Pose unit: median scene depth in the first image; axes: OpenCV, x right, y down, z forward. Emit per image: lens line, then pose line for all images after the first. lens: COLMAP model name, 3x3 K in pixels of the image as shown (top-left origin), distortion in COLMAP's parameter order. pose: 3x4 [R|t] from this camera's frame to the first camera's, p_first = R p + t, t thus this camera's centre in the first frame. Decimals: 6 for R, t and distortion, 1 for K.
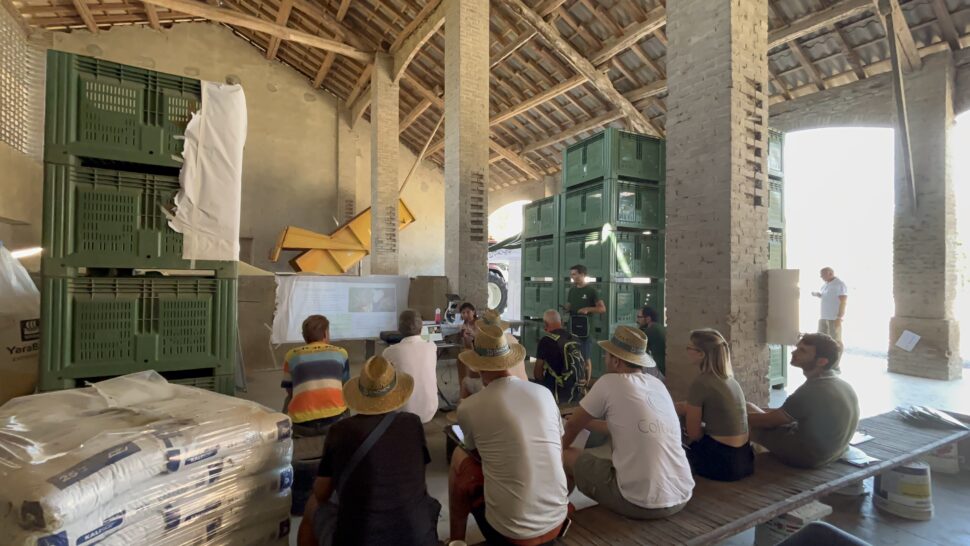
lens RADIAL K [[430.5, 0, 484.3], [0, 430.5, 275.0], [0, 0, 1]] dist [0.001332, -0.001082]
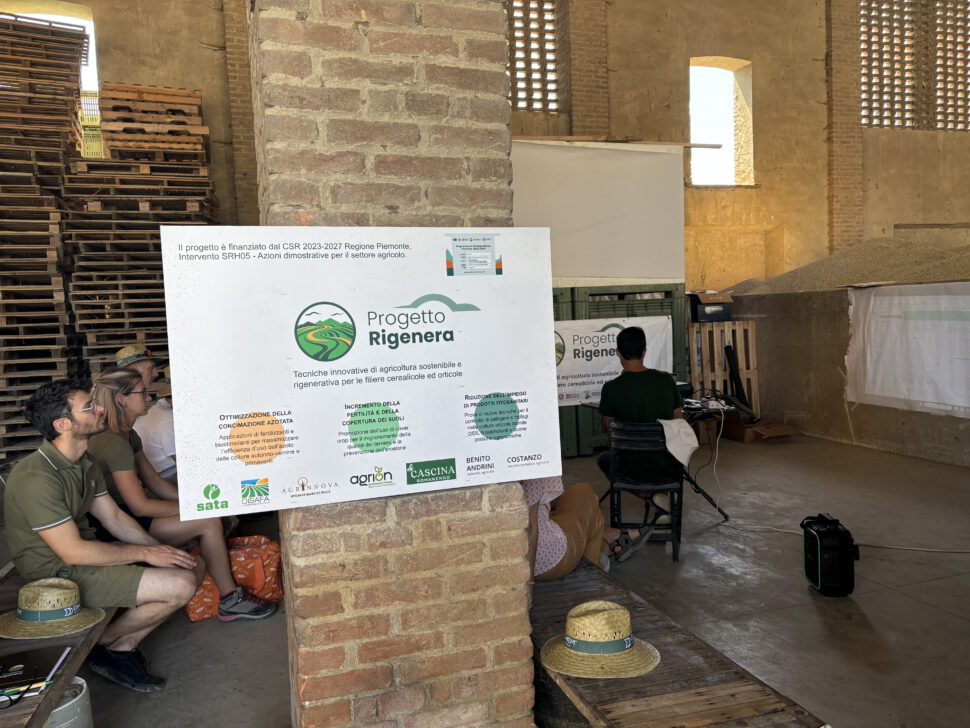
lens RADIAL K [[744.4, 0, 483.2], [0, 744.4, 363.2], [0, 0, 1]] dist [0.038249, -0.000037]
pose [[-0.221223, 0.055864, -0.973622, 0.552452], [0.045388, 0.997866, 0.046942, 0.027714], [0.974166, -0.033806, -0.223287, 0.622266]]
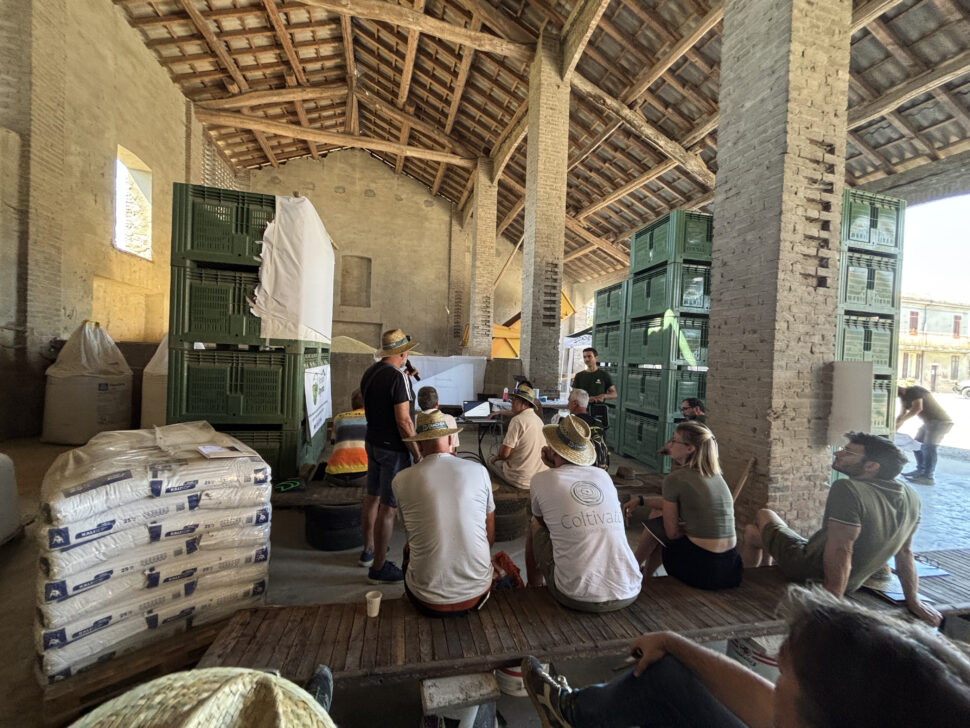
lens RADIAL K [[390.8, 0, 484.4], [0, 390.8, 366.0], [0, 0, 1]] dist [-0.003376, 0.001323]
pose [[0.960098, 0.035651, -0.277382, 0.102079], [-0.030134, 0.999255, 0.024128, -0.000257], [0.278035, -0.014806, 0.960457, 0.025693]]
